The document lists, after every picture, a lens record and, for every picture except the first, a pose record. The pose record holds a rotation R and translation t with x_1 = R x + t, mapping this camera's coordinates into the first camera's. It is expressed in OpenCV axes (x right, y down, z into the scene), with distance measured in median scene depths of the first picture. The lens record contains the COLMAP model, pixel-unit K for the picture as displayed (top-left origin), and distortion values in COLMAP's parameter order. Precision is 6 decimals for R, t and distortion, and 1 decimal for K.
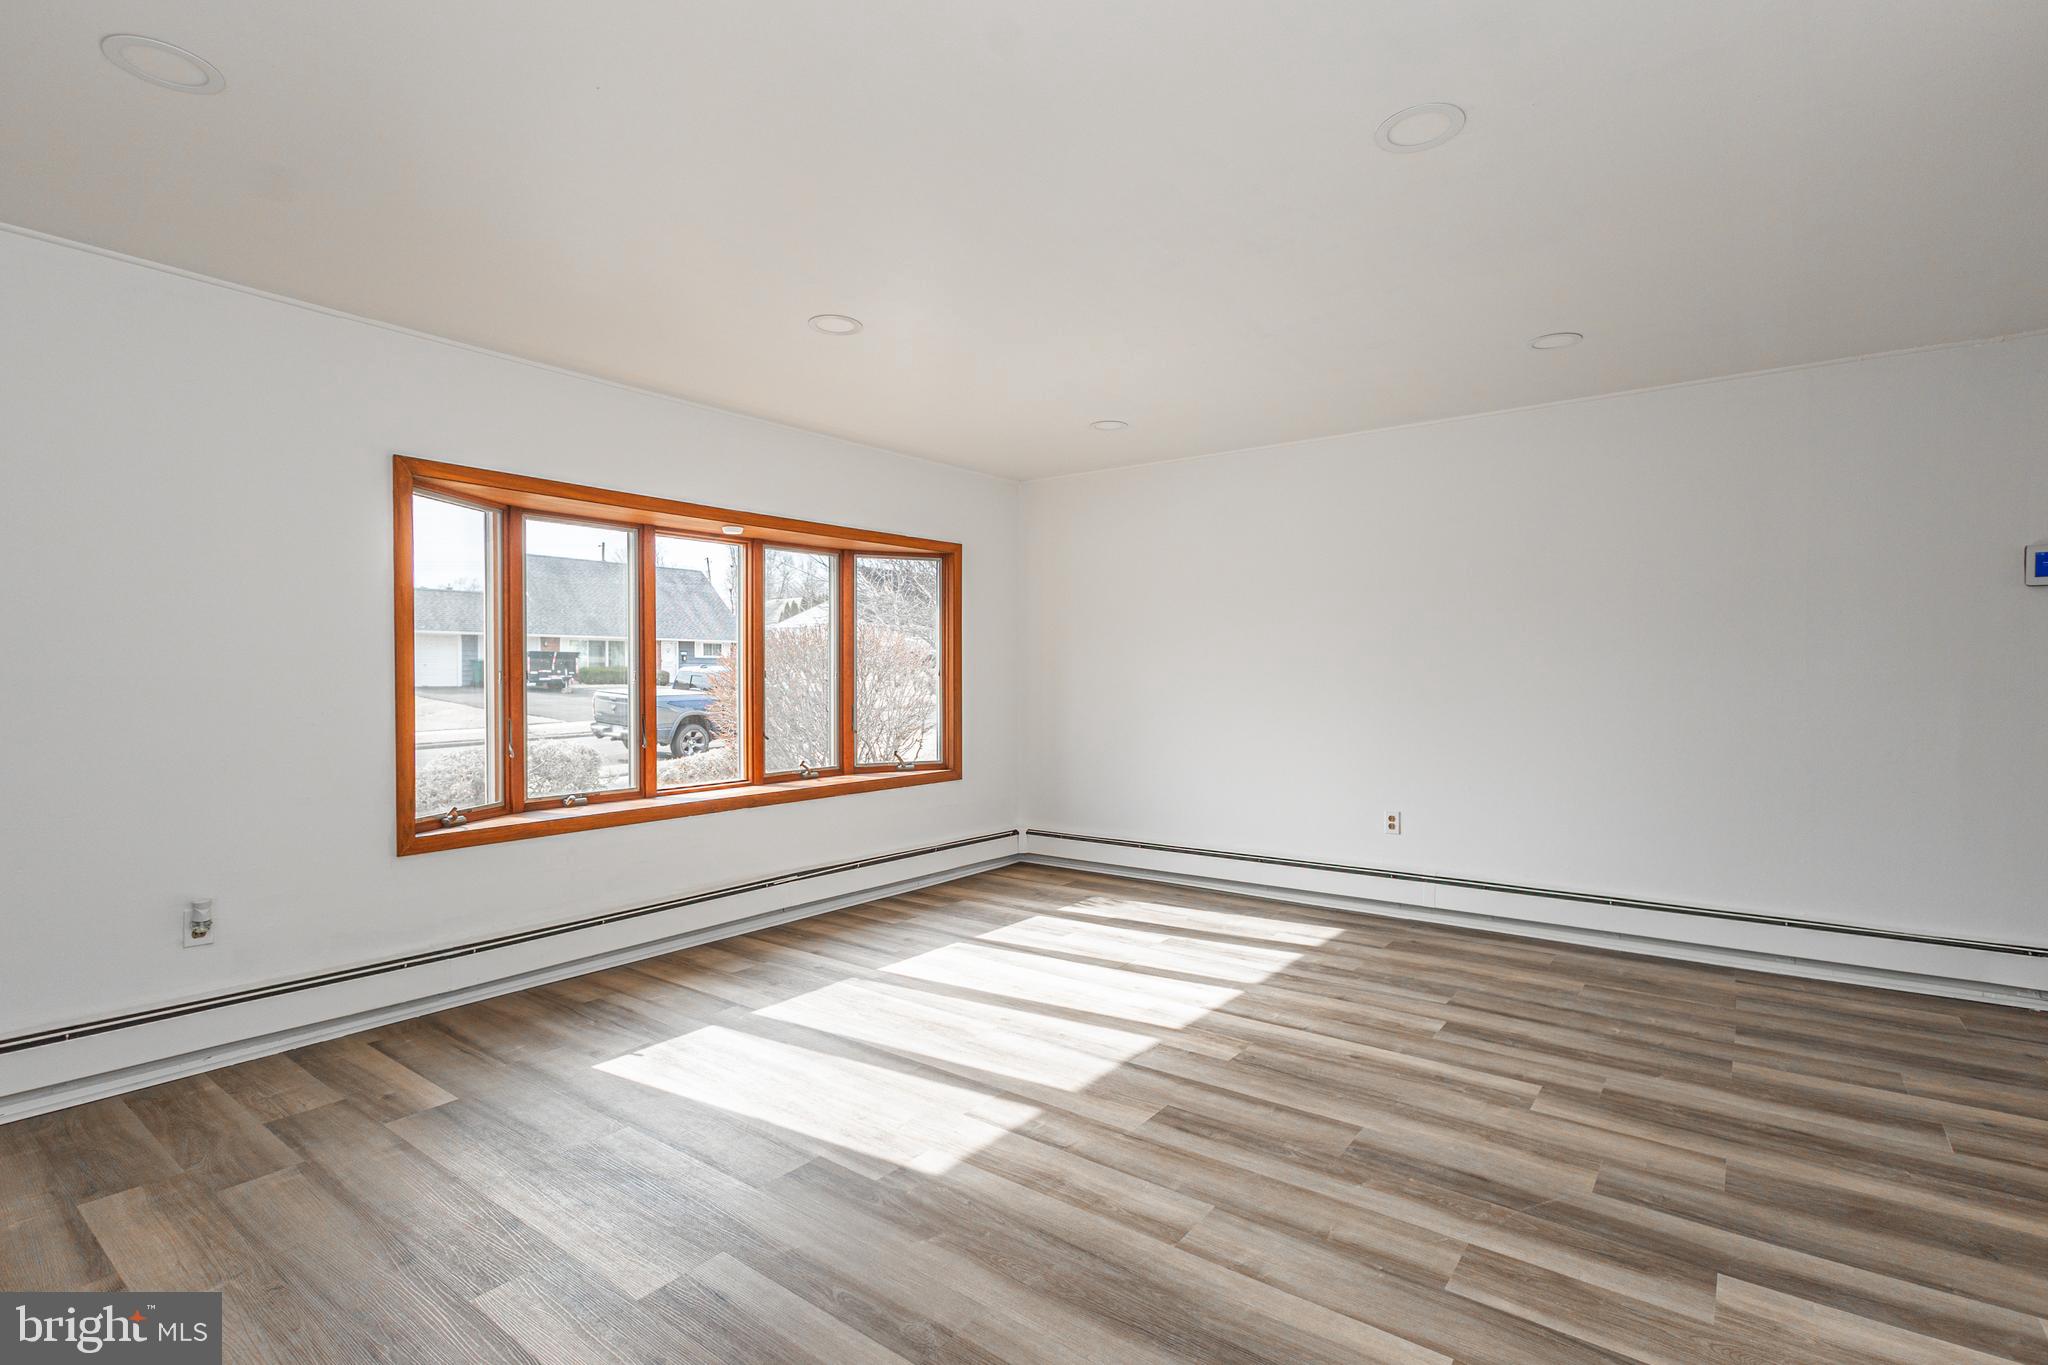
lens RADIAL K [[951.8, 0, 1015.9], [0, 951.8, 682.6], [0, 0, 1]] dist [0.005782, -0.000692]
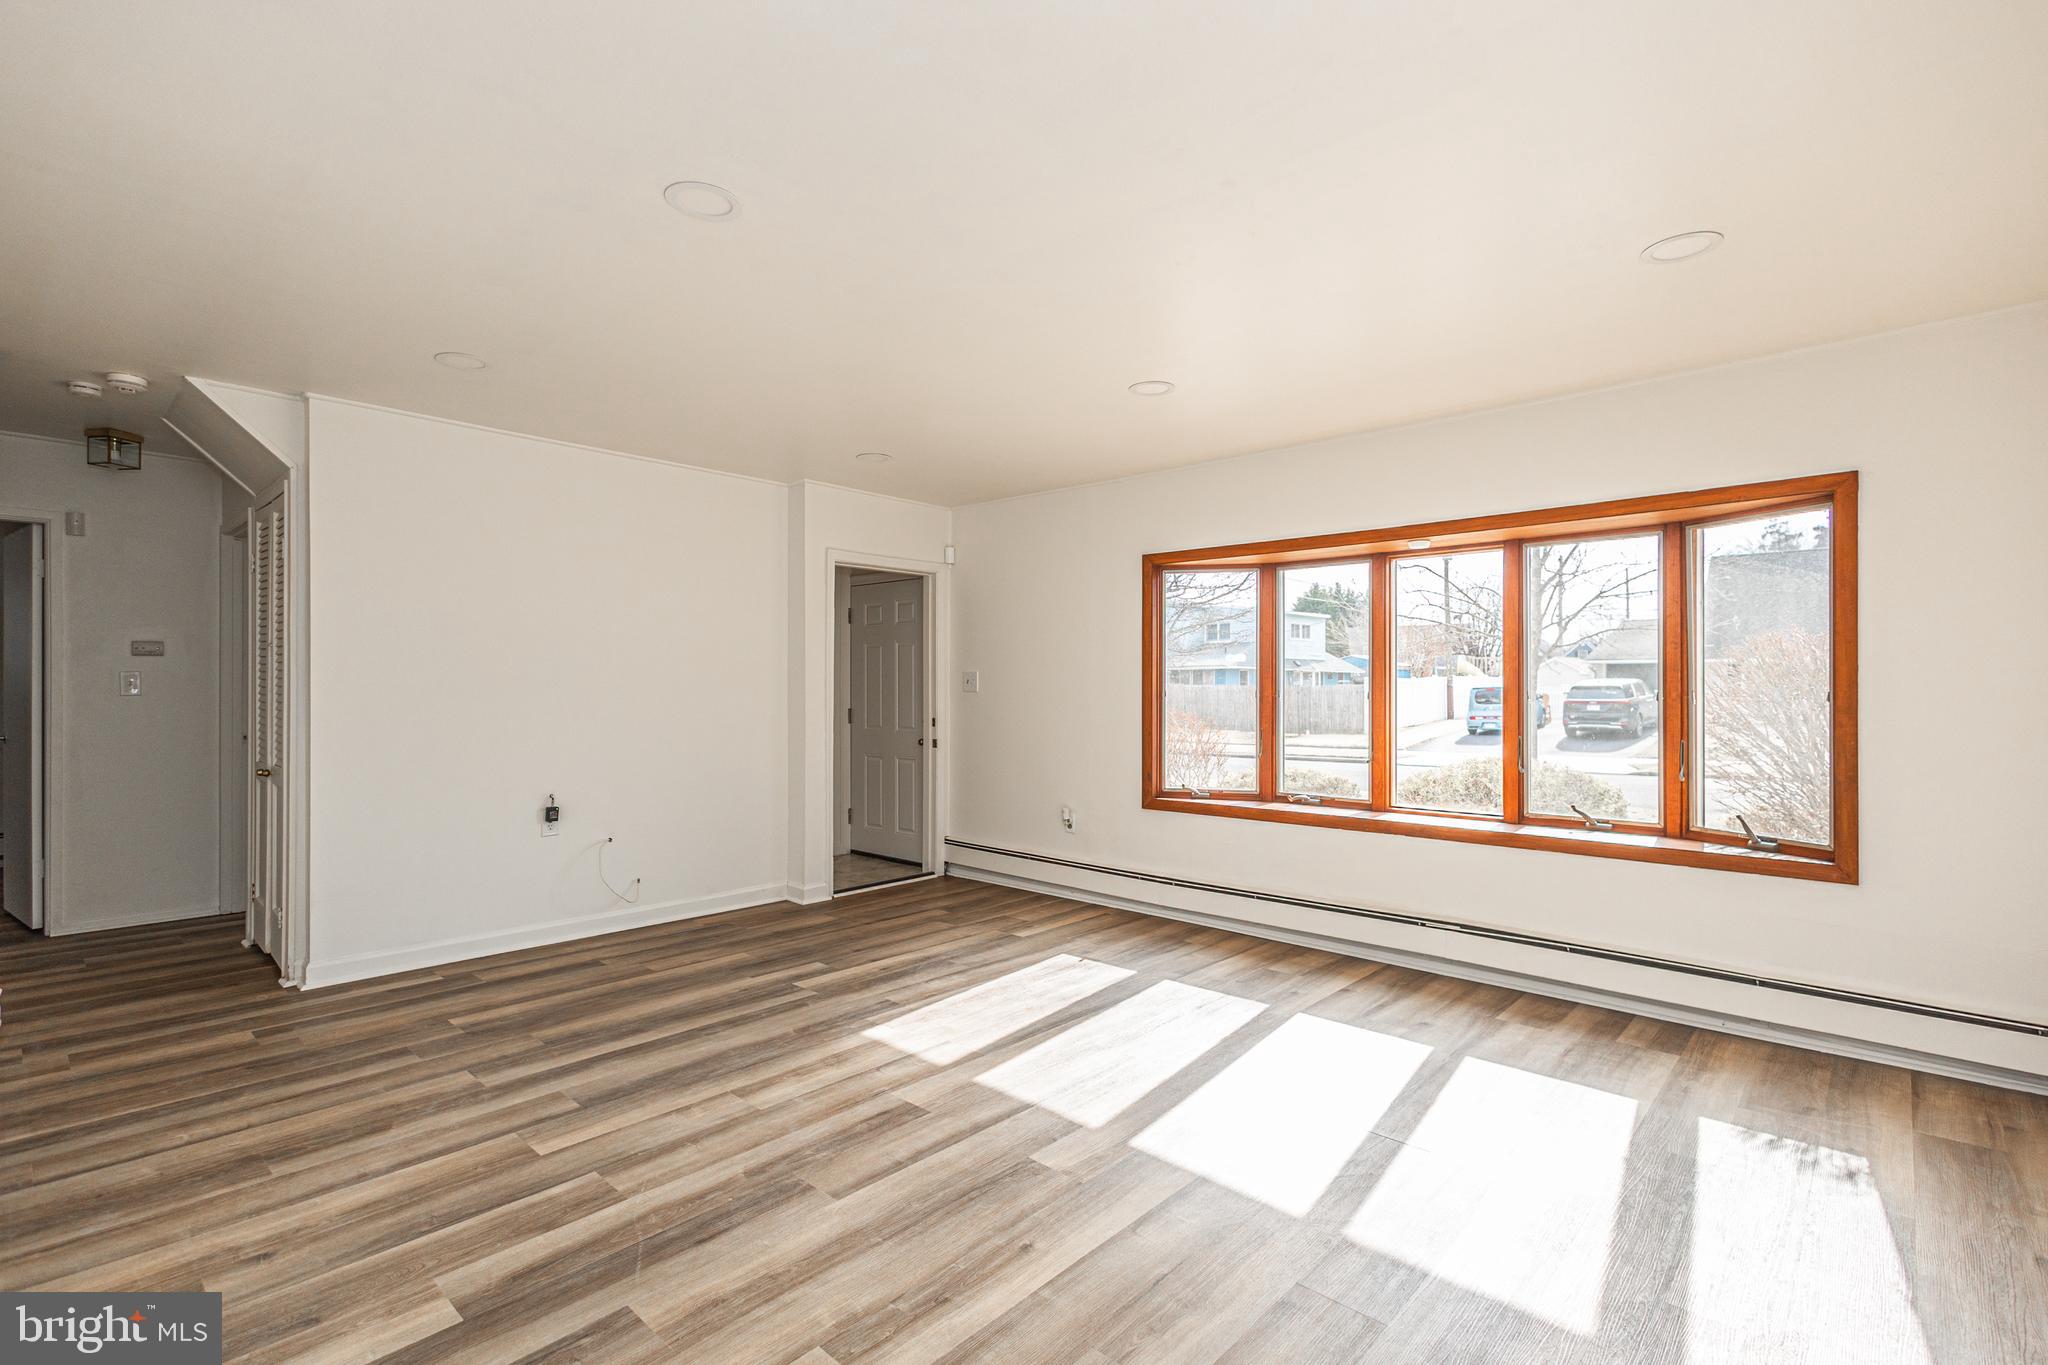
lens RADIAL K [[951.8, 0, 1015.9], [0, 951.8, 682.6], [0, 0, 1]] dist [0.005782, -0.000692]
pose [[-0.095046, -0.003440, -0.995467, 1.119803], [-0.010194, 0.999945, -0.002482, -0.024014], [0.995421, 0.009912, -0.095076, 1.116216]]
